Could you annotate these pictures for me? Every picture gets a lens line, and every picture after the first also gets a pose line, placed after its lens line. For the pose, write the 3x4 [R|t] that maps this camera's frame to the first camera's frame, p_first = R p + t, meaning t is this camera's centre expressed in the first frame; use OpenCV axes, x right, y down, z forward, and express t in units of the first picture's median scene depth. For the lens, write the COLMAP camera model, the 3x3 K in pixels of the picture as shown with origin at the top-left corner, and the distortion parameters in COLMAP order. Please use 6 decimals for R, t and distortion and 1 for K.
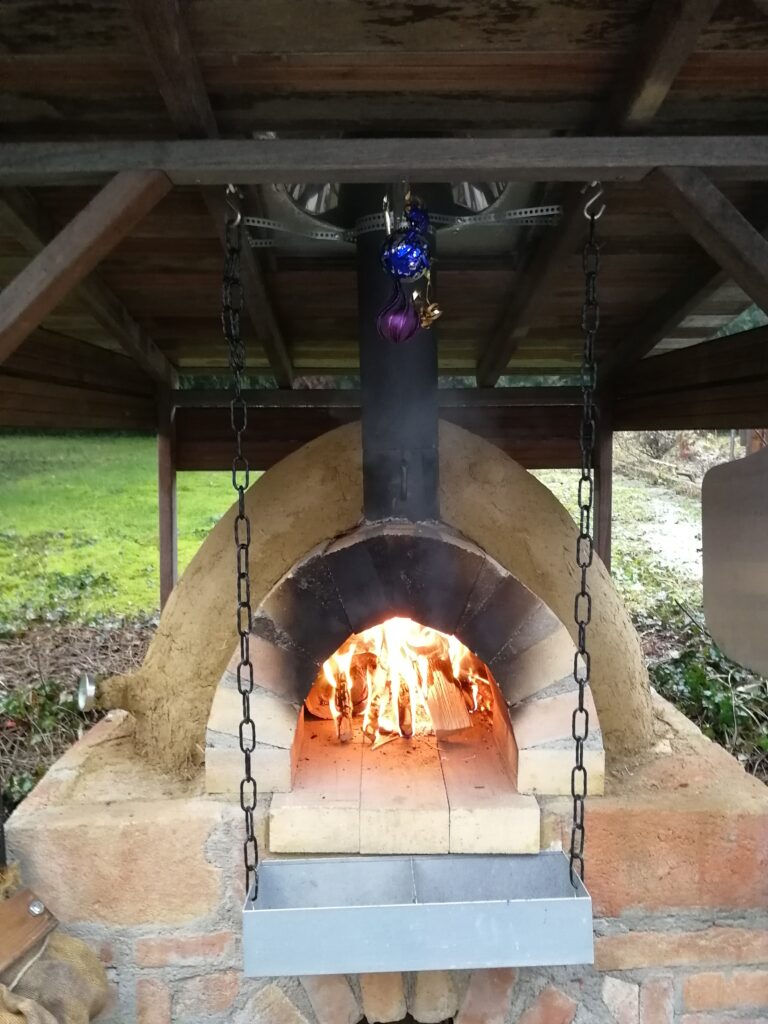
lens RADIAL K [[816.9, 0, 390.5], [0, 816.9, 510.4], [0, 0, 1]] dist [0.011263, -0.022208]
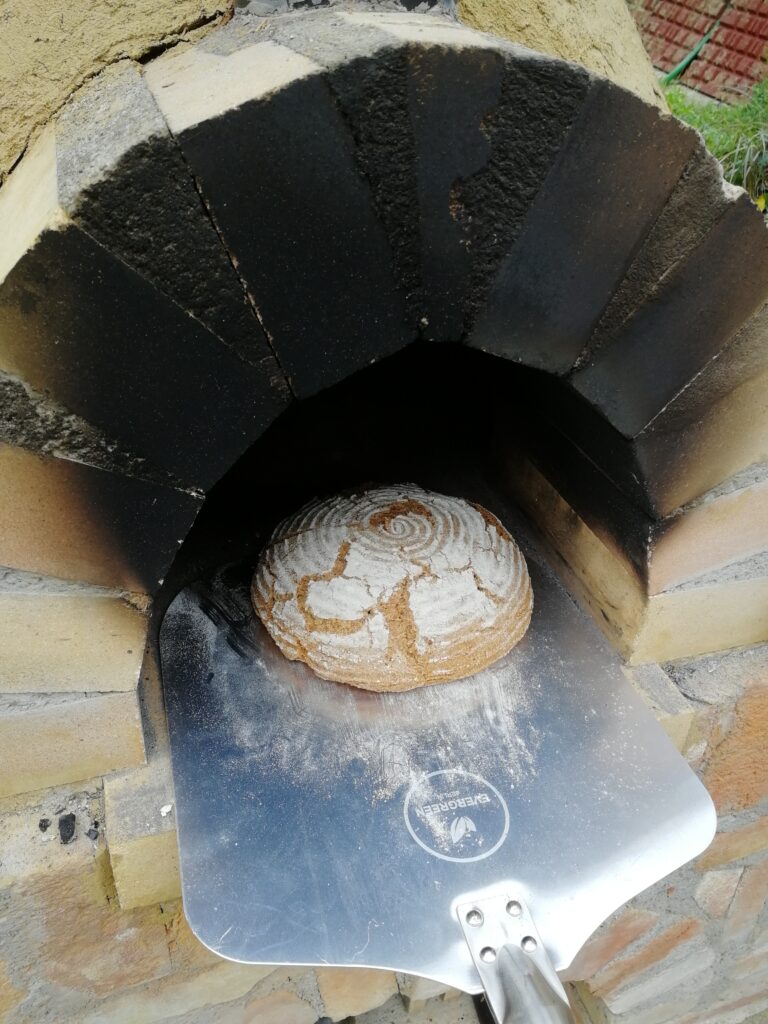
lens RADIAL K [[816.9, 0, 392.1], [0, 816.9, 508.7], [0, 0, 1]] dist [0.011263, -0.022208]
pose [[0.953228, -0.132366, 0.271728, -0.103011], [-0.027814, 0.856780, 0.514932, 0.019417], [-0.300970, -0.498406, 0.813024, 0.694098]]
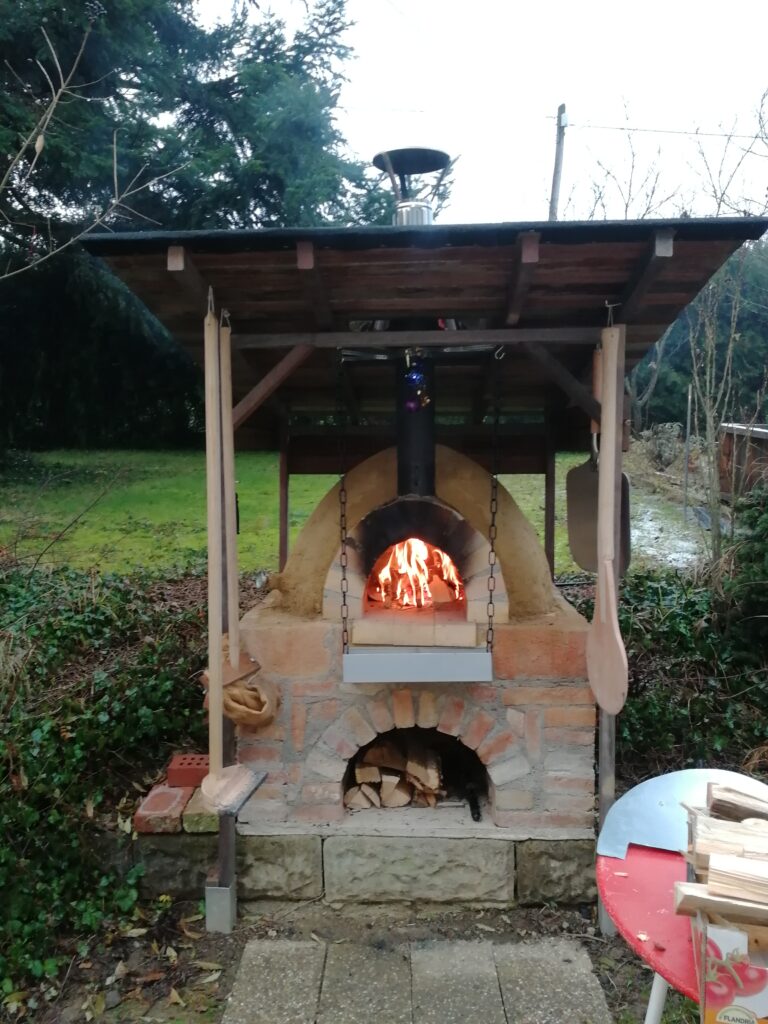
lens RADIAL K [[816.9, 0, 388.0], [0, 816.9, 516.9], [0, 0, 1]] dist [0.011263, -0.022208]
pose [[0.997832, 0.008654, -0.065239, 0.085468], [-0.009203, 0.999925, -0.008111, 0.090950], [0.065164, 0.008694, 0.997837, -1.156438]]
